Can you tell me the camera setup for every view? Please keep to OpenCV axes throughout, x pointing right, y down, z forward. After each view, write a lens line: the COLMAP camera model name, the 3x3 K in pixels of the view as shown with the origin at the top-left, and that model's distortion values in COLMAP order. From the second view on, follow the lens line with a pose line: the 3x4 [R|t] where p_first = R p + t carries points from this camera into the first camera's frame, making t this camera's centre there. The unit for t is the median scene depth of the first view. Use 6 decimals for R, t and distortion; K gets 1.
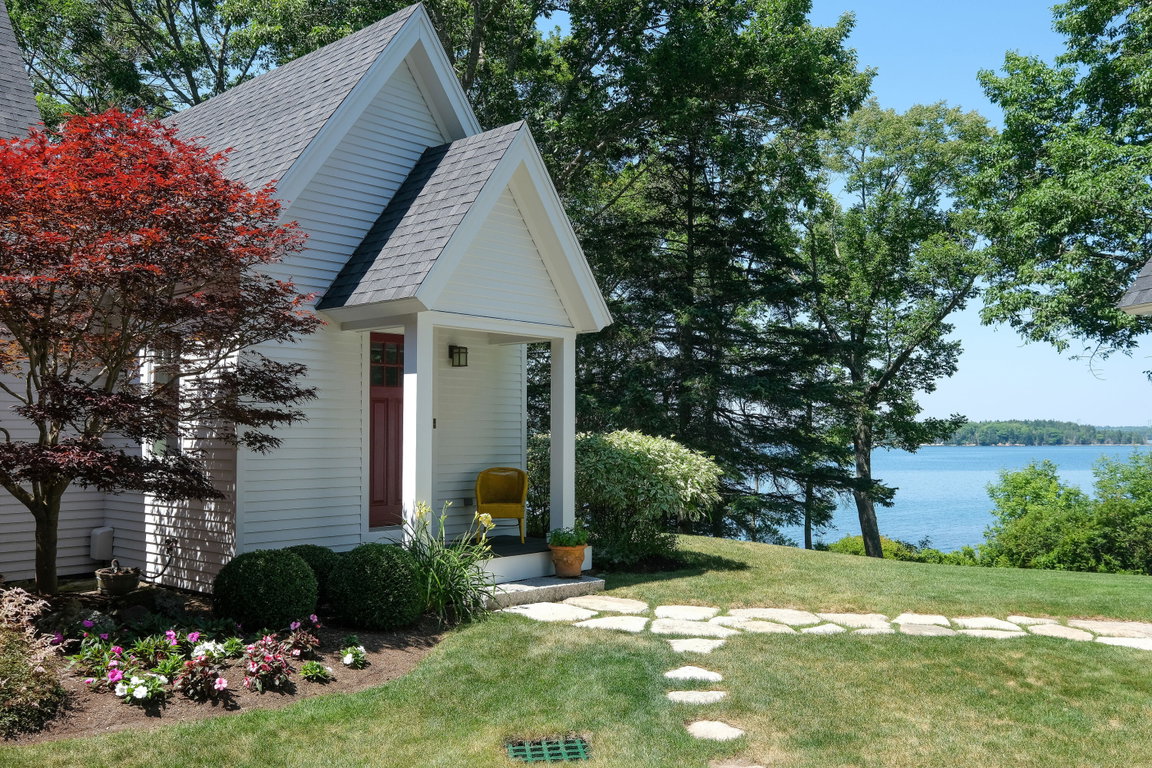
lens RADIAL K [[1037.4, 0, 568.0], [0, 1037.4, 375.7], [0, 0, 1]] dist [-0.009289, 0.007555]
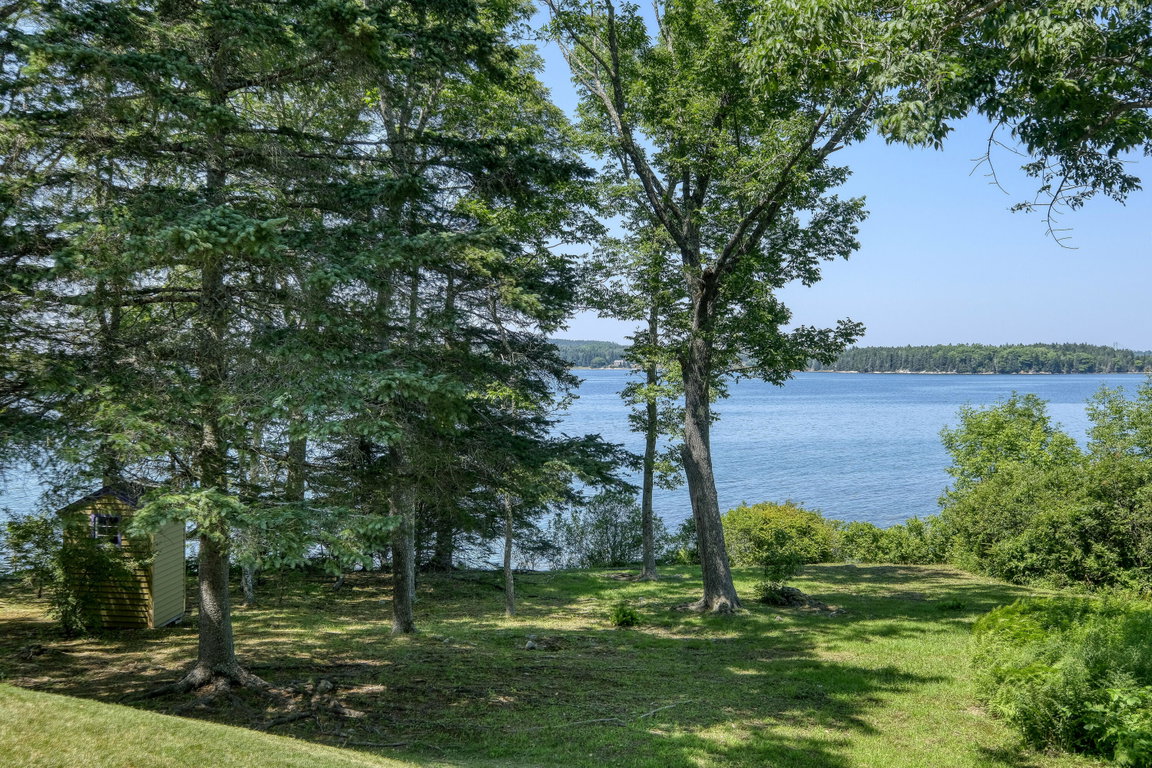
lens RADIAL K [[1196.0, 0, 580.0], [0, 1196.0, 386.1], [0, 0, 1]] dist [-0.023896, 0.000000]
pose [[0.999491, -0.002048, 0.031831, 0.173610], [-0.000406, 0.997038, 0.076914, 0.019504], [-0.031894, -0.076887, 0.996530, 0.279237]]
